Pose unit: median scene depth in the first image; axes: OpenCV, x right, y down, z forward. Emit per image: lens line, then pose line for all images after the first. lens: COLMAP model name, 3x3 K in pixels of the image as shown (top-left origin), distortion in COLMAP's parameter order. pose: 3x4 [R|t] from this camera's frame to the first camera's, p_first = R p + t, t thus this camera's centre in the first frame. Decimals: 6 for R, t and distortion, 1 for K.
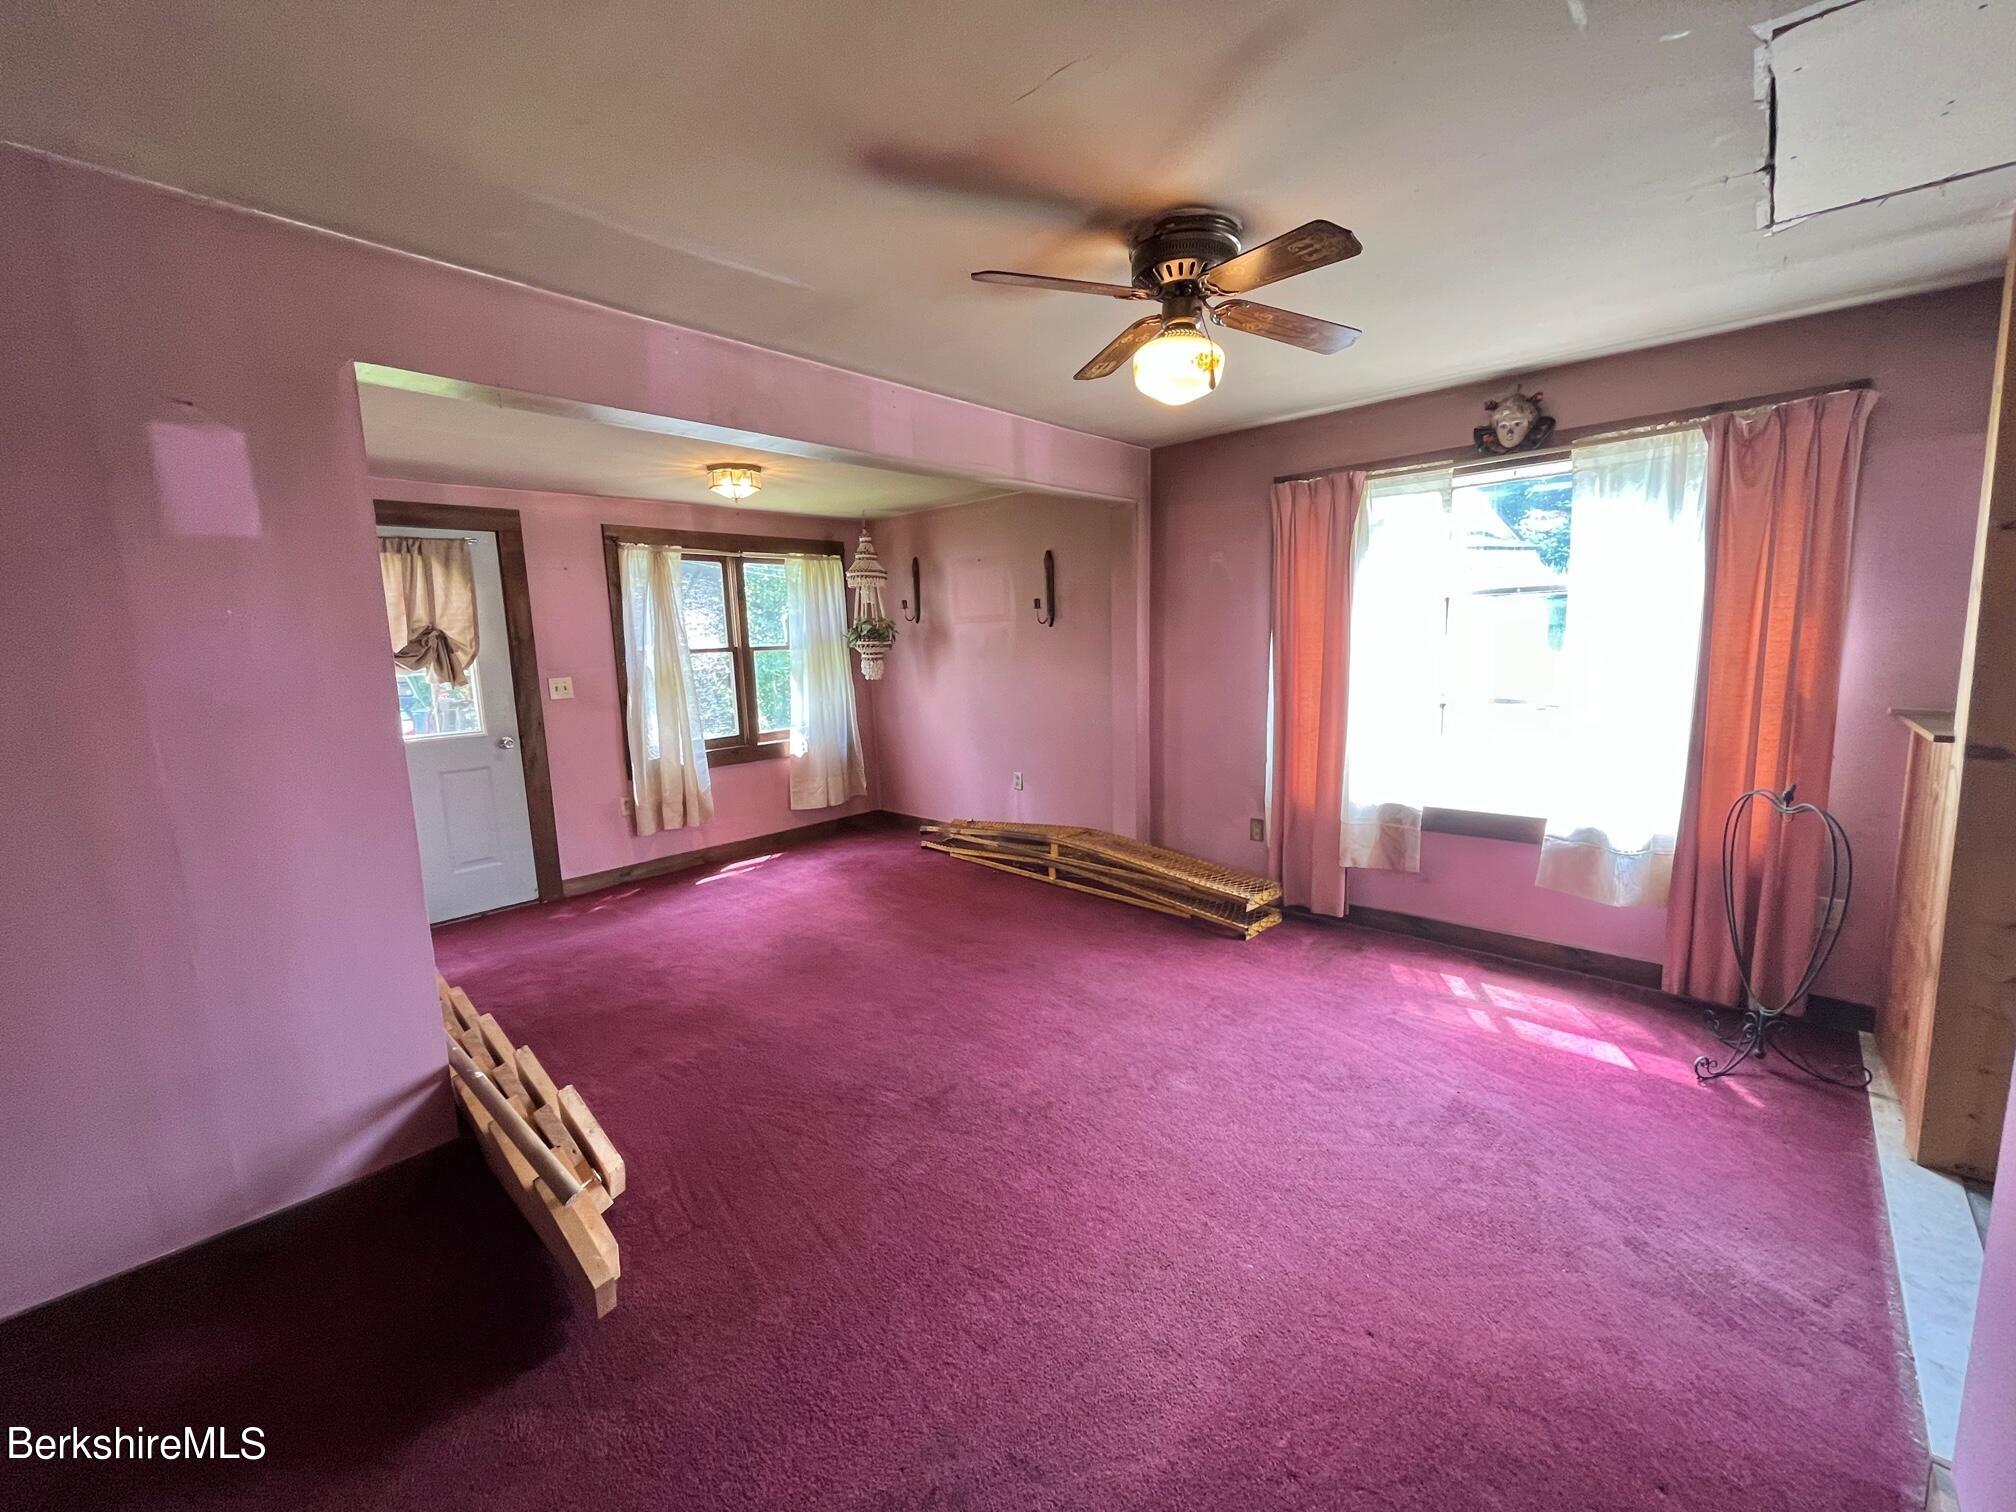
lens RADIAL K [[815.9, 0, 1007.2], [0, 815.9, 764.0], [0, 0, 1]] dist [-0.001395, -0.000226]
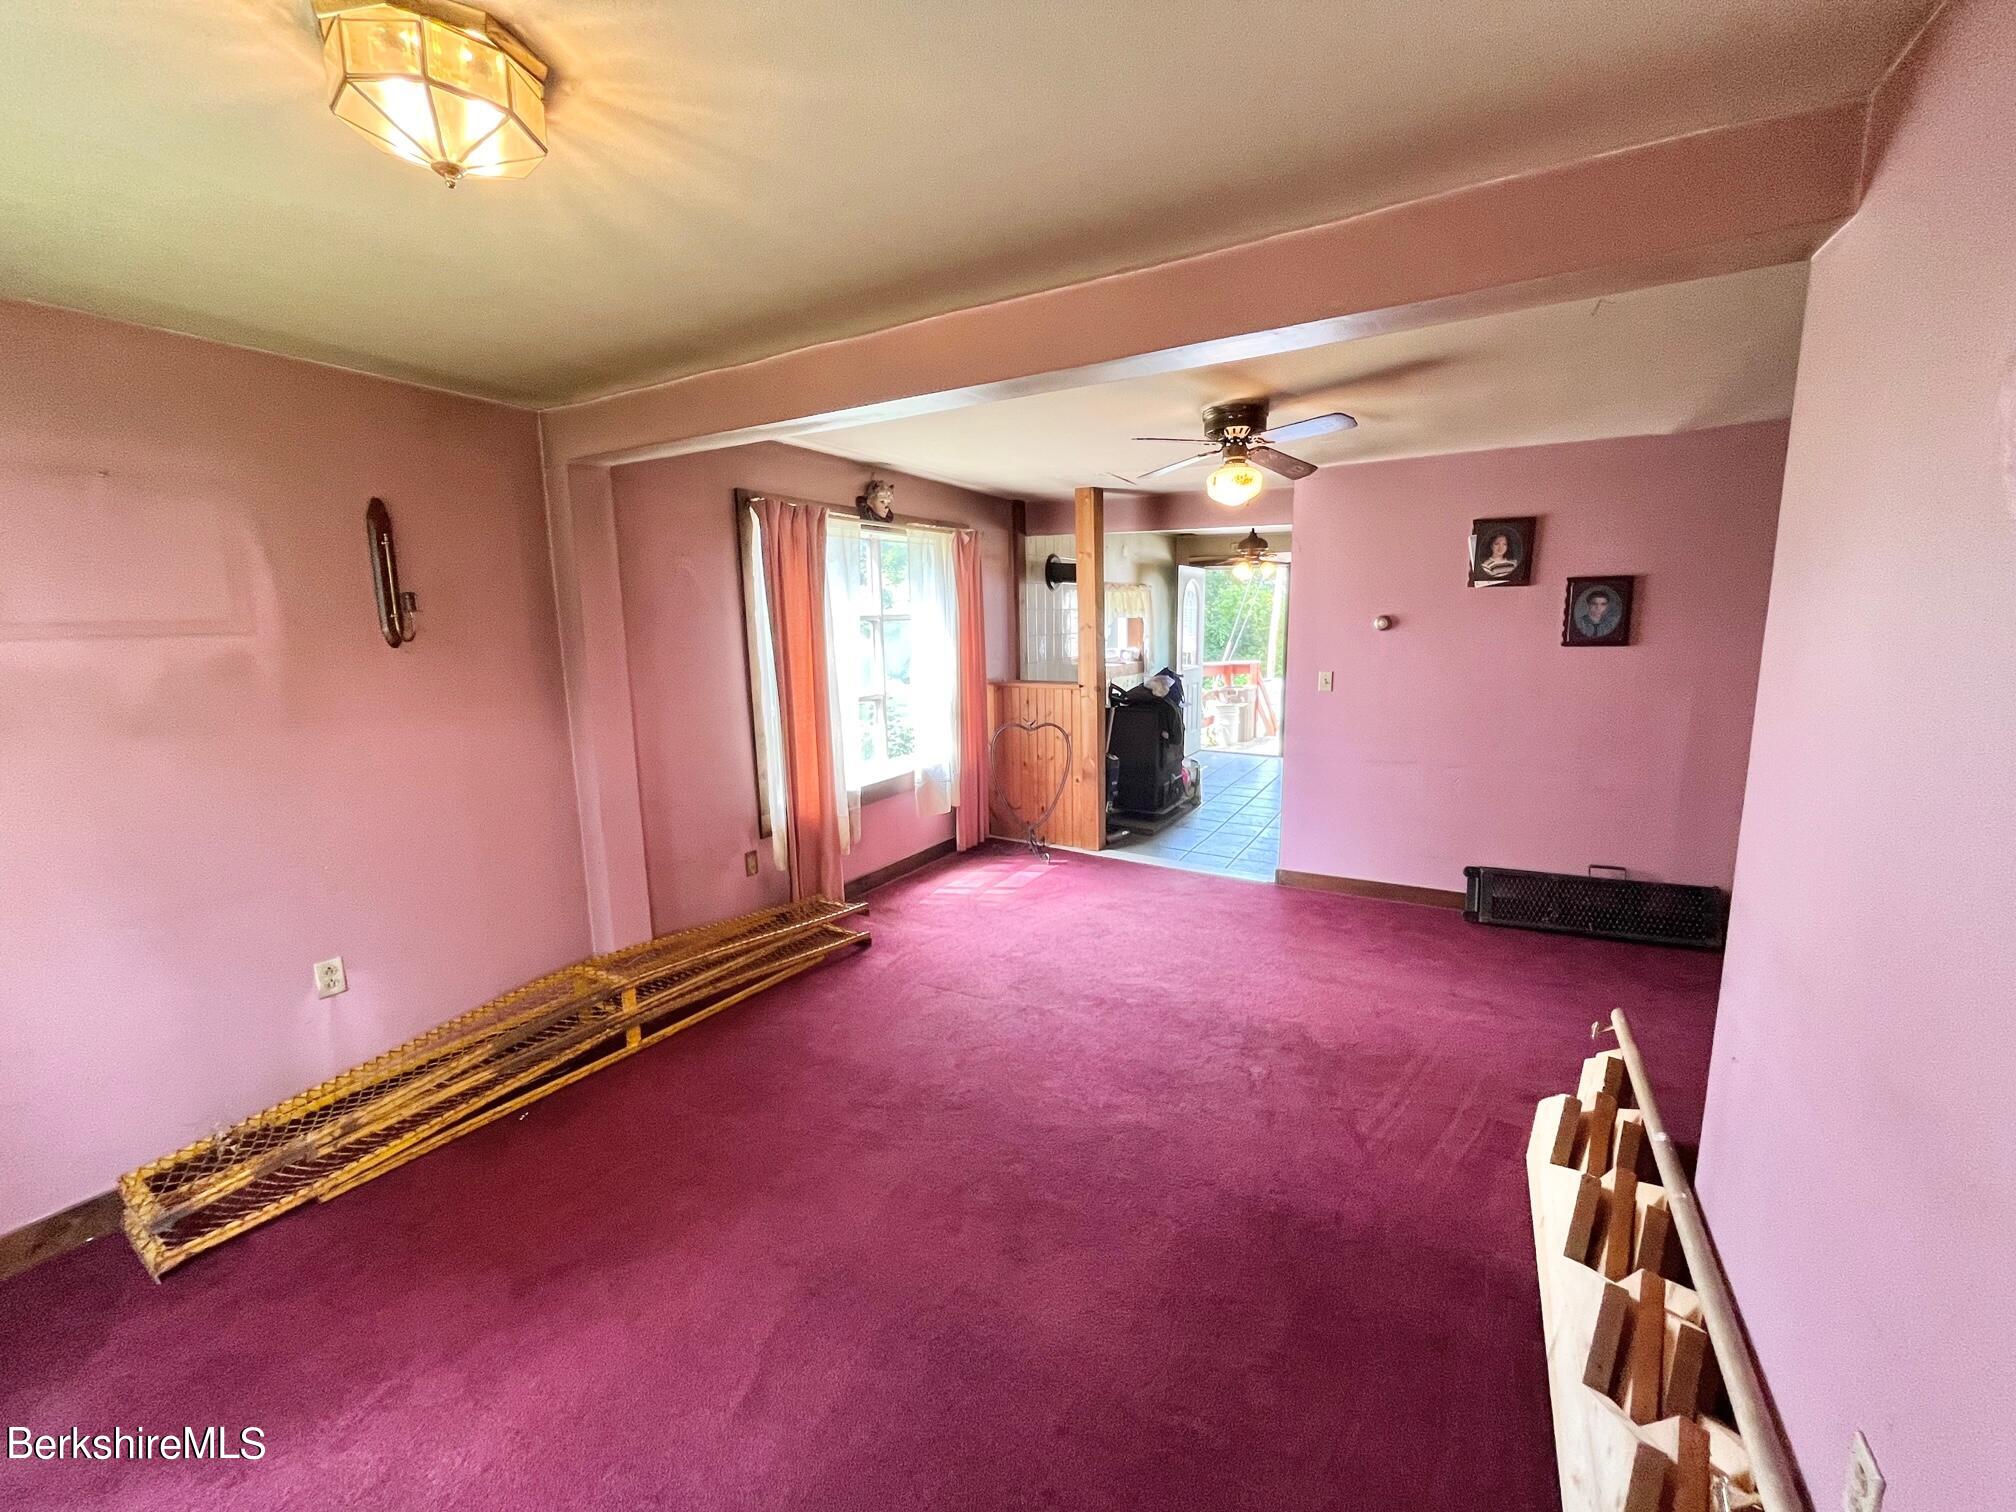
lens RADIAL K [[818.3, 0, 1004.3], [0, 818.3, 758.0], [0, 0, 1]] dist [-0.001666, -0.000385]
pose [[-0.225735, -0.124115, 0.966250, -0.600319], [0.177585, 0.969990, 0.166082, -0.129268], [-0.957866, 0.209082, -0.196920, 0.823021]]
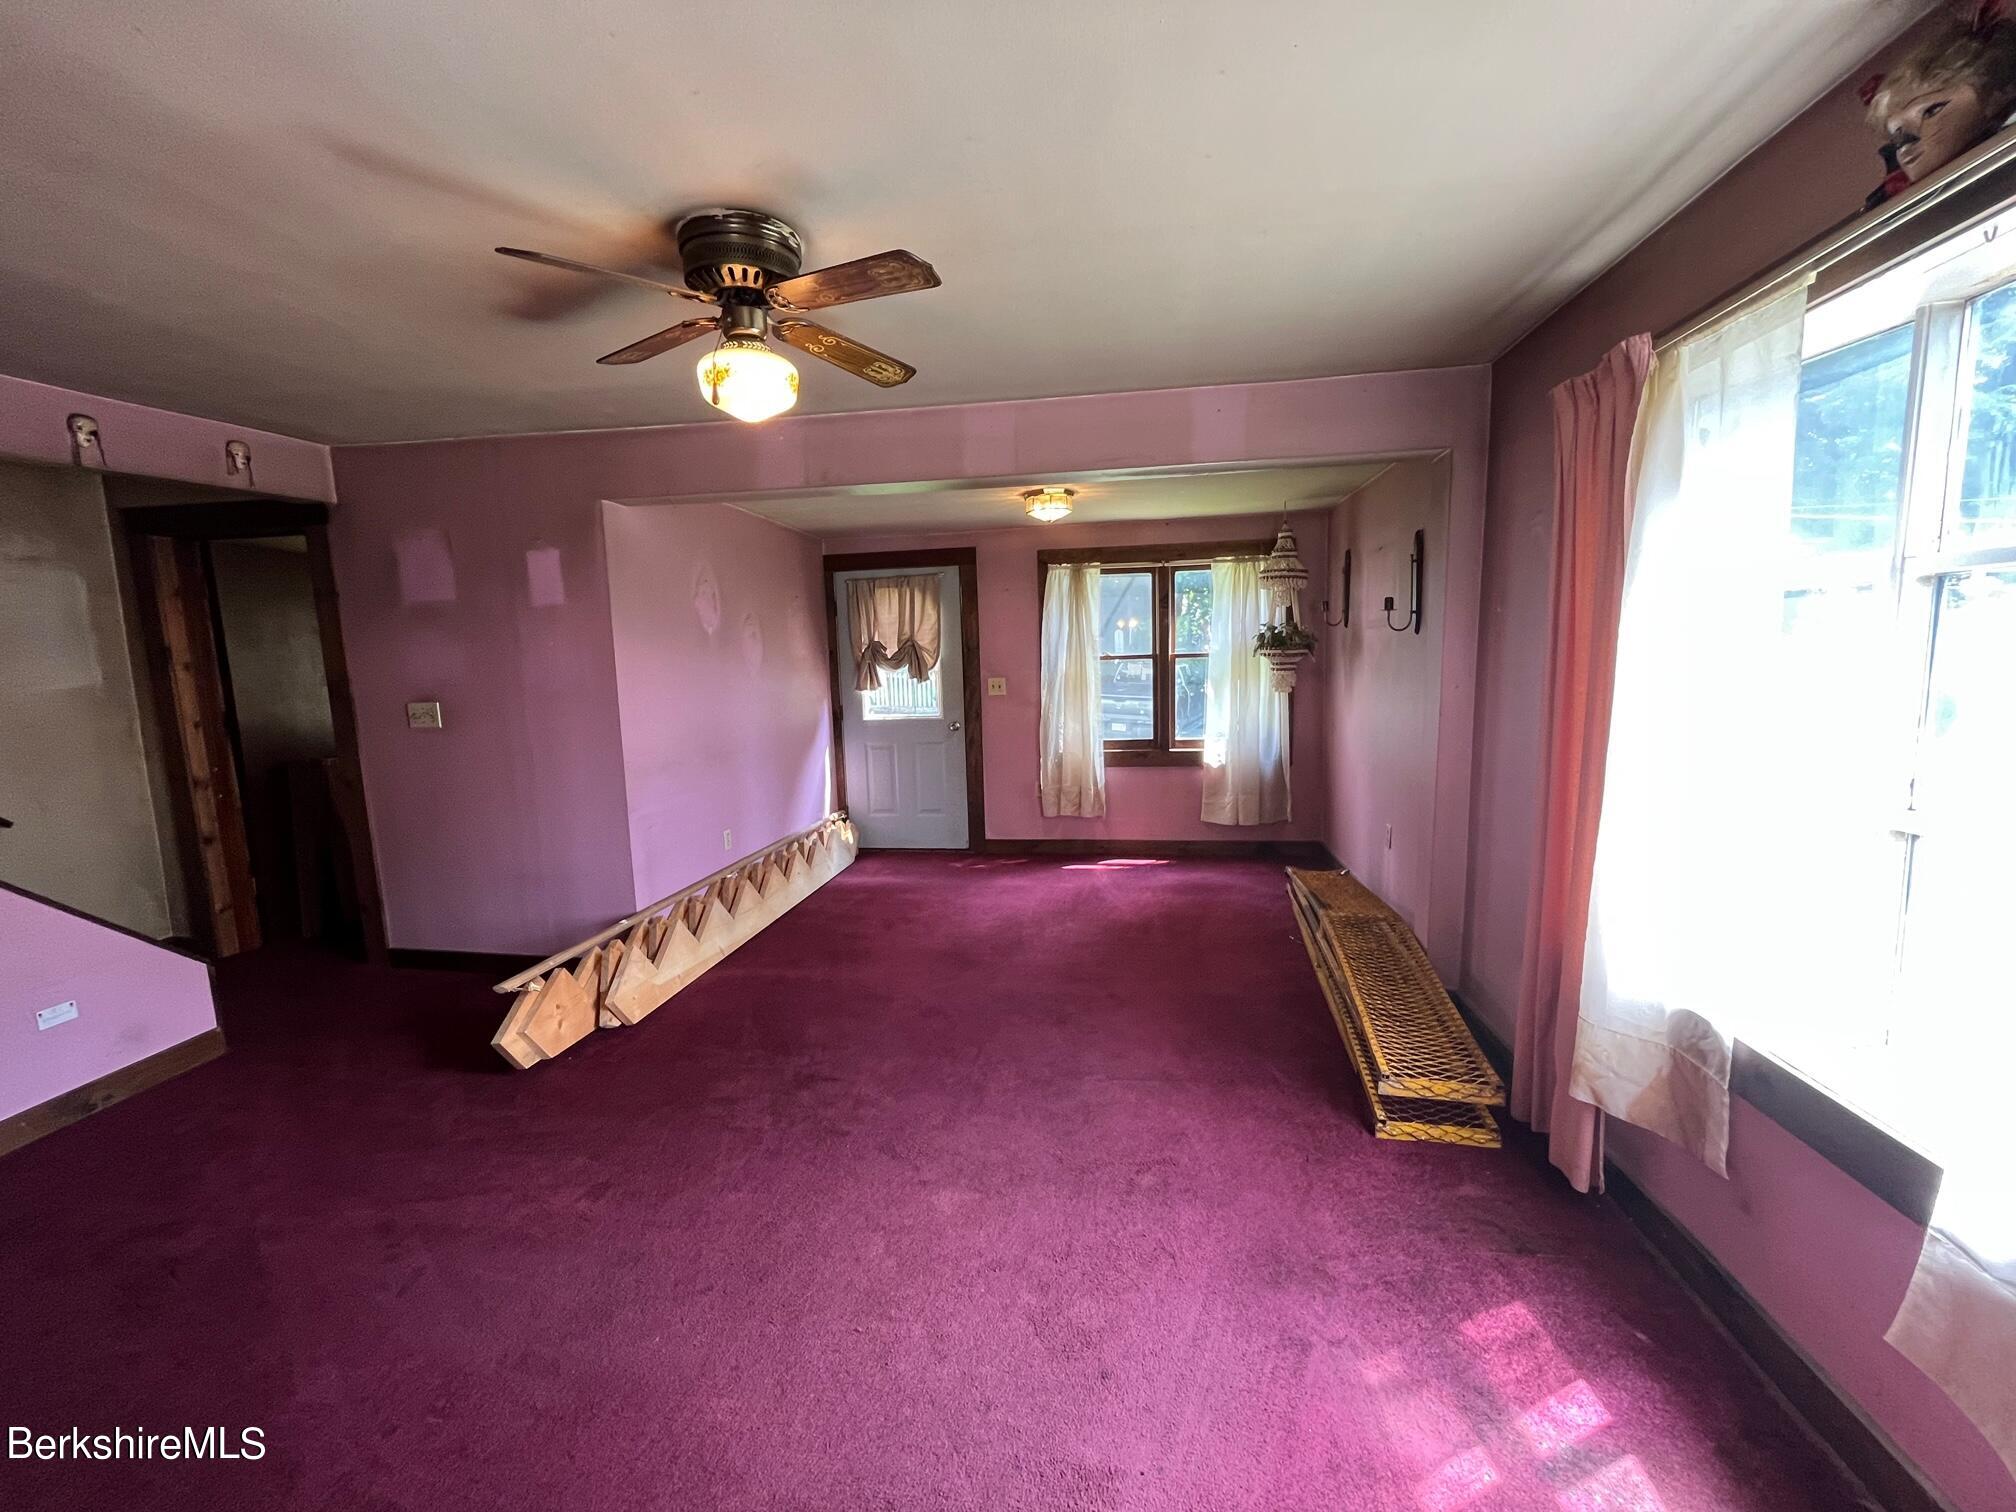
lens RADIAL K [[818.3, 0, 1004.3], [0, 818.3, 758.0], [0, 0, 1]] dist [-0.001666, -0.000385]
pose [[0.553643, 0.120264, -0.824024, 0.513030], [-0.120841, 0.990646, 0.063392, -0.066693], [0.823940, 0.064479, 0.562997, 0.320278]]
